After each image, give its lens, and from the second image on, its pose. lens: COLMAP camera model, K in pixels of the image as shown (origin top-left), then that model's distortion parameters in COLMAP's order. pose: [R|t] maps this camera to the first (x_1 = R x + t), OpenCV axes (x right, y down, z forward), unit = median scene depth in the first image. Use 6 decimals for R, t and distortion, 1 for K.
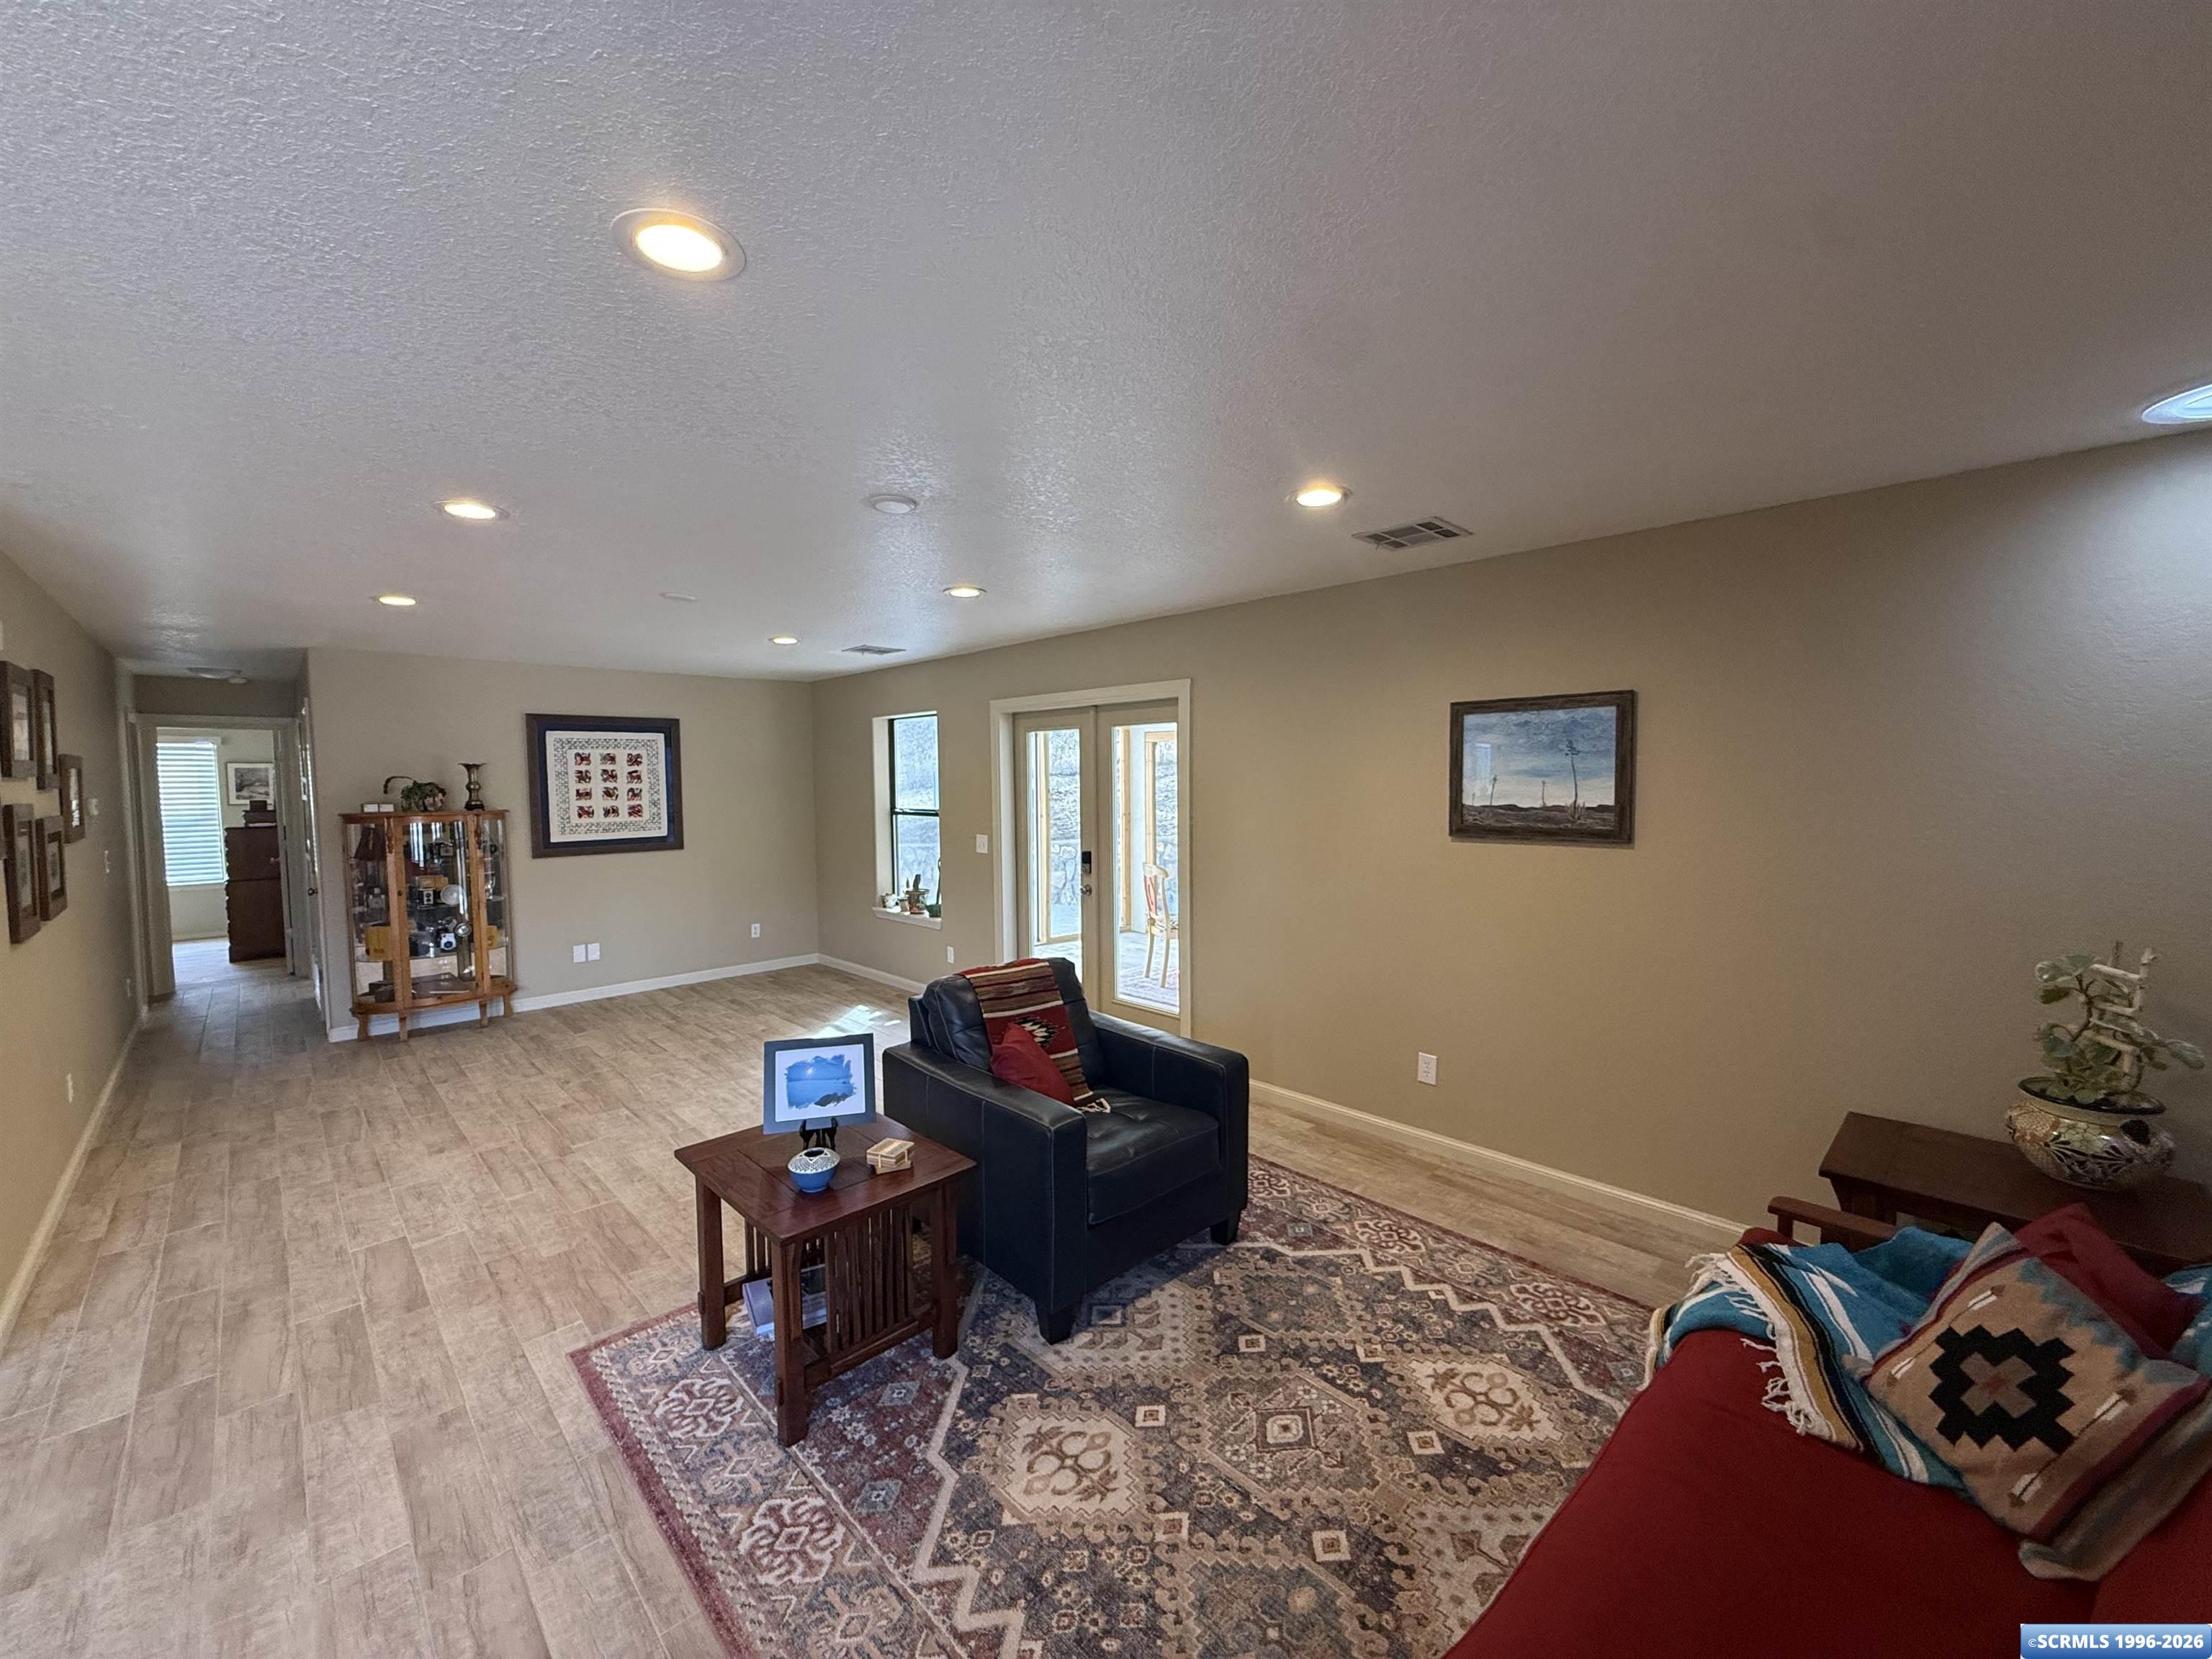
lens RADIAL K [[887.3, 0, 1106.0], [0, 887.3, 829.5], [0, 0, 1]] dist [0.003929, -0.000118]
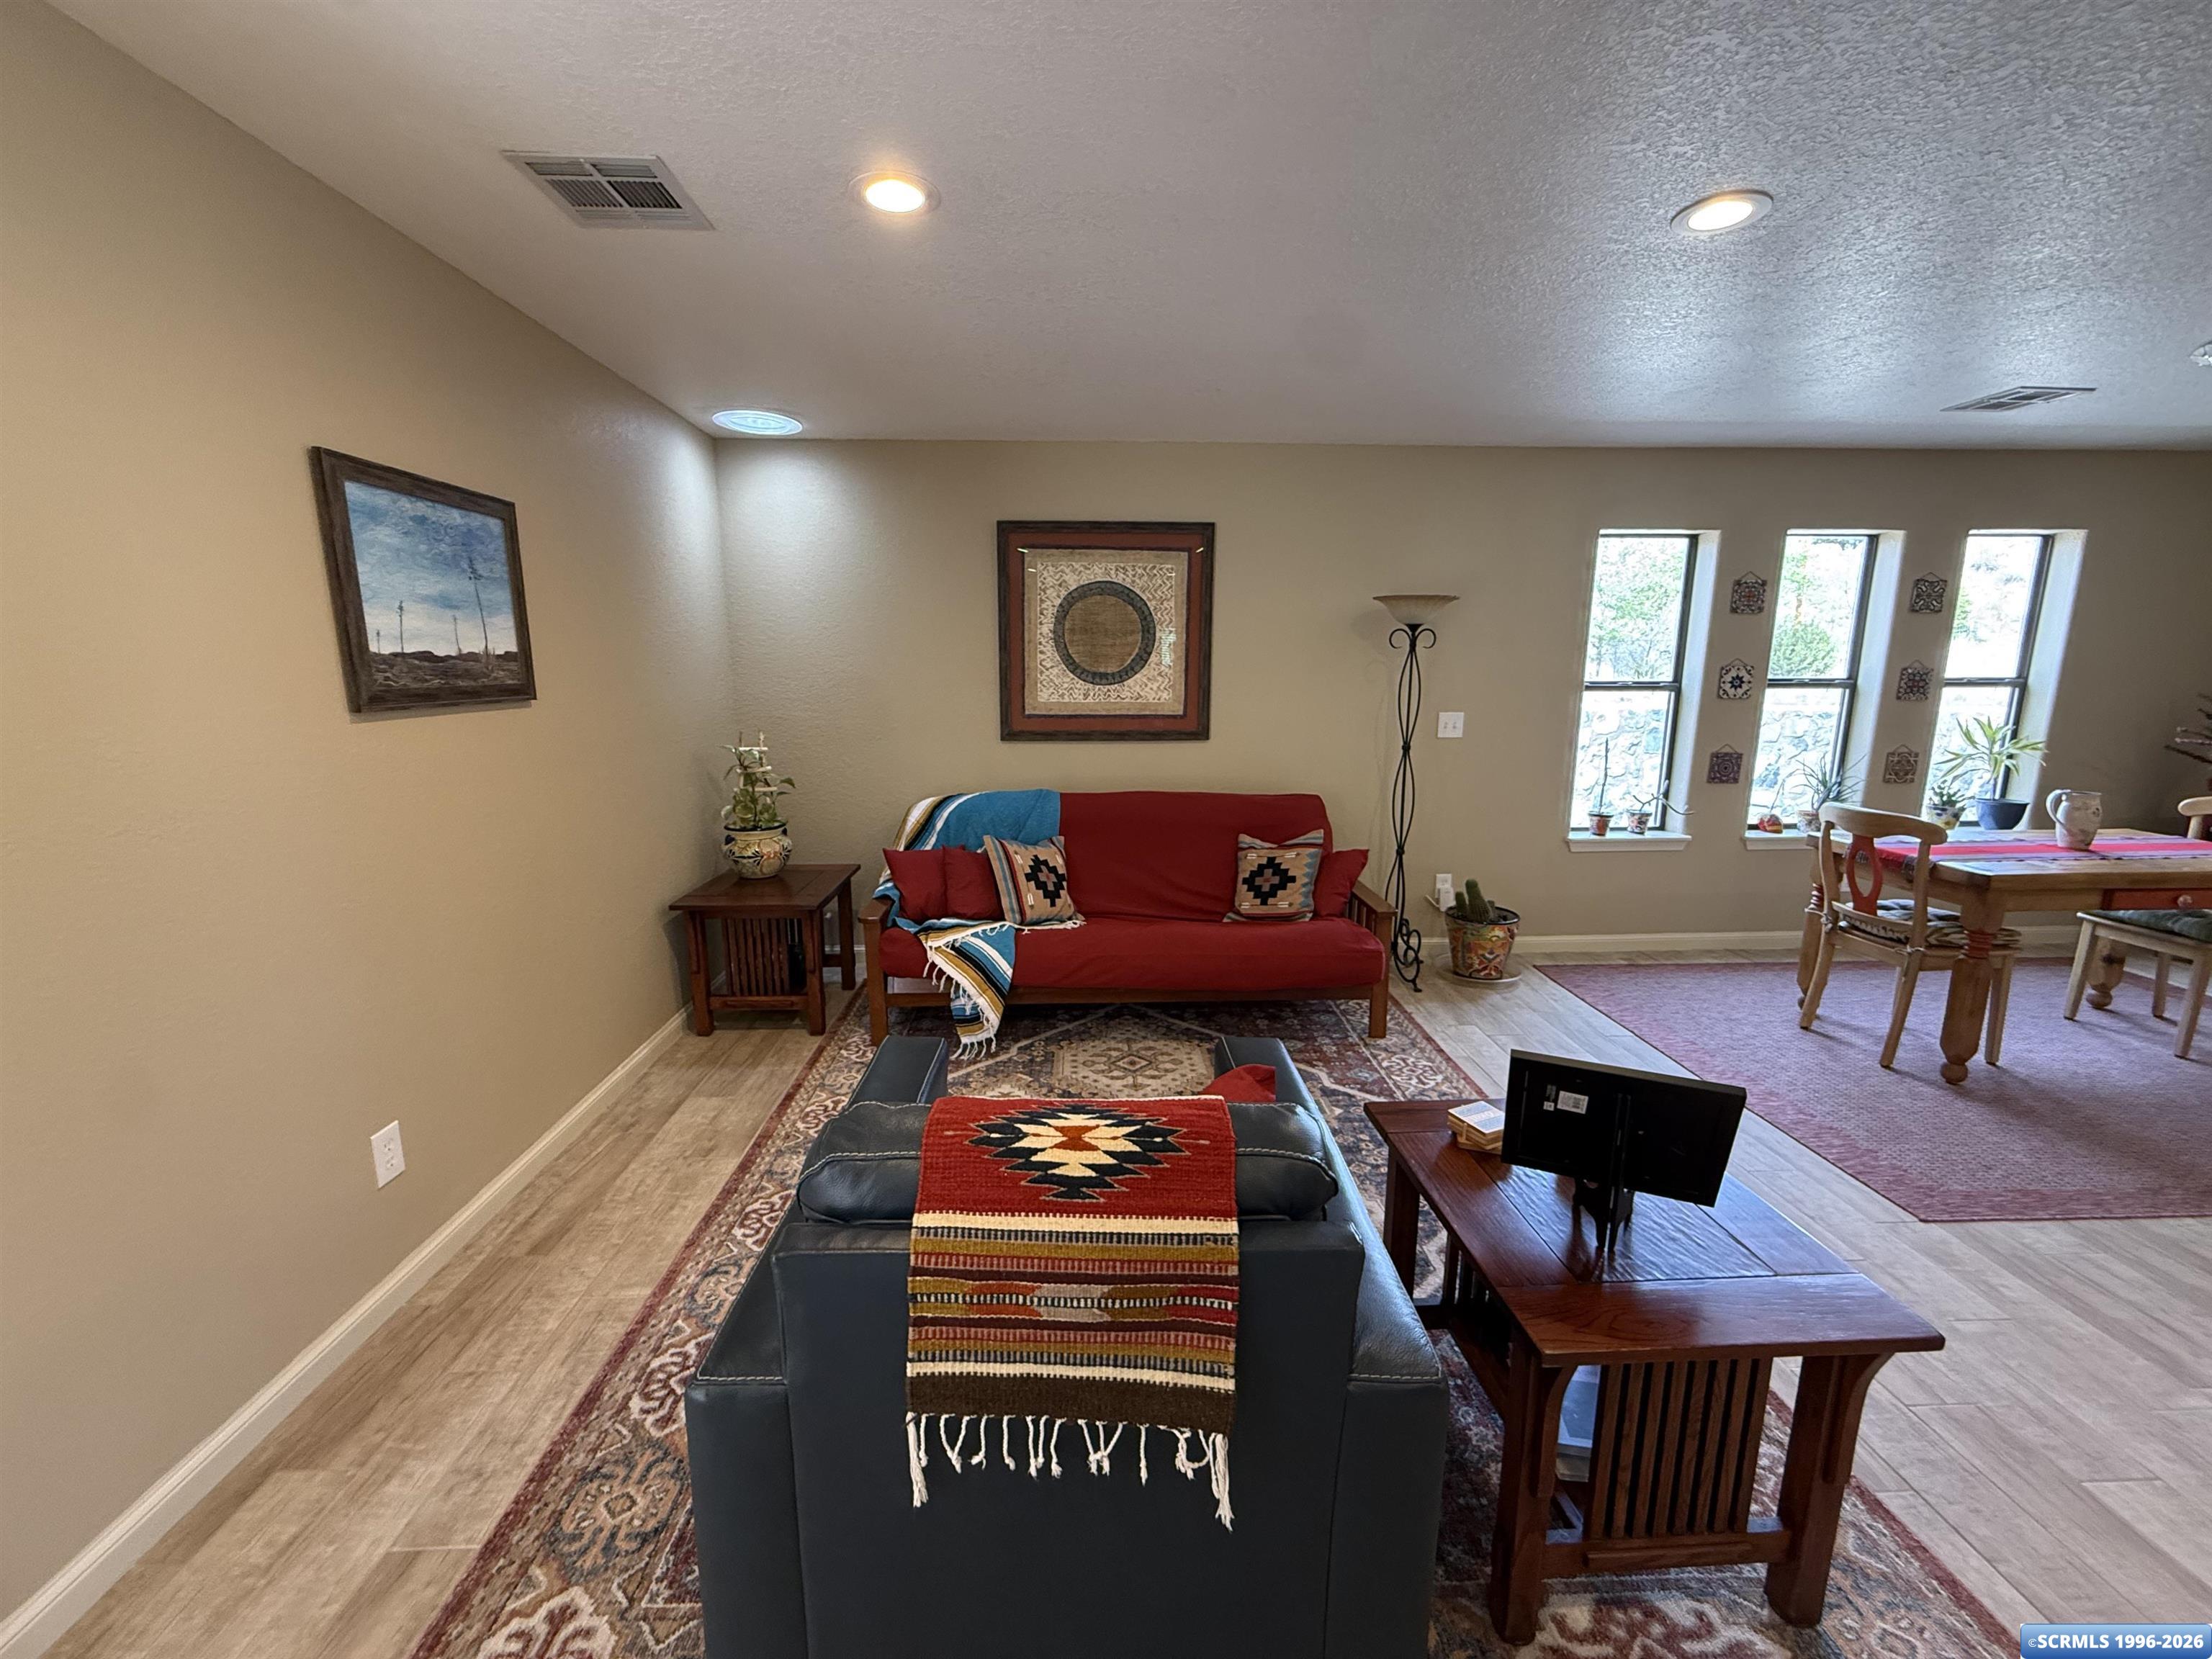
lens RADIAL K [[887.3, 0, 1106.0], [0, 887.3, 829.5], [0, 0, 1]] dist [0.003929, -0.000118]
pose [[-0.748911, -0.114042, 0.652784, -0.321792], [0.045964, 0.973768, 0.222851, -0.023941], [-0.661075, 0.196899, -0.724024, 1.172131]]
